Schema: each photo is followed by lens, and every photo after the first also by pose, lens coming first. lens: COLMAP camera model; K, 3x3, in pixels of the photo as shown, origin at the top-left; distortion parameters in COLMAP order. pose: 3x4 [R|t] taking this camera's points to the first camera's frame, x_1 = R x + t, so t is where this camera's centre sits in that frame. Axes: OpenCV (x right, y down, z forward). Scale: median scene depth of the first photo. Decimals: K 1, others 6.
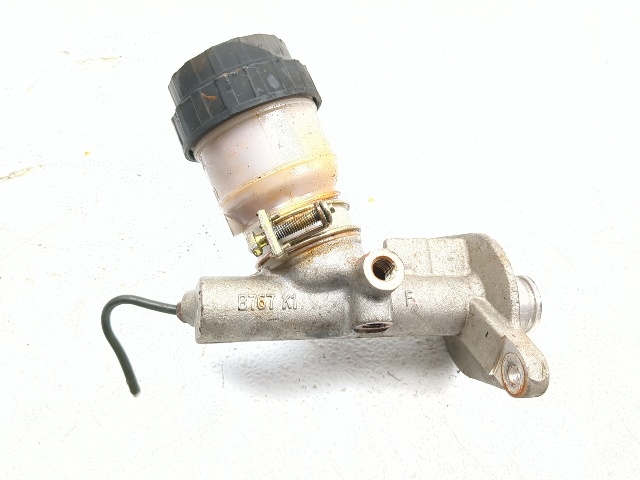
lens RADIAL K [[490.2, 0, 320.0], [0, 490.2, 240.0], [0, 0, 1]] dist [-0.025962, -0.008011]
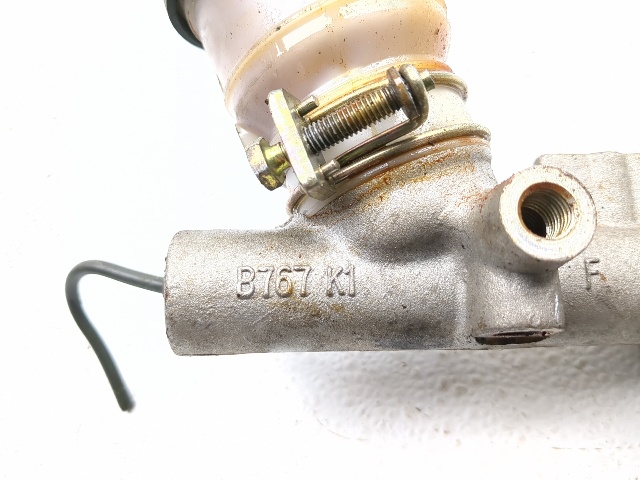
lens RADIAL K [[490.2, 0, 320.0], [0, 490.2, 240.0], [0, 0, 1]] dist [-0.025962, -0.008011]
pose [[0.974582, 0.000094, -0.224031, 0.027757], [0.022506, 0.994900, 0.098322, 0.035042], [0.222897, -0.100865, 0.969610, 0.511026]]
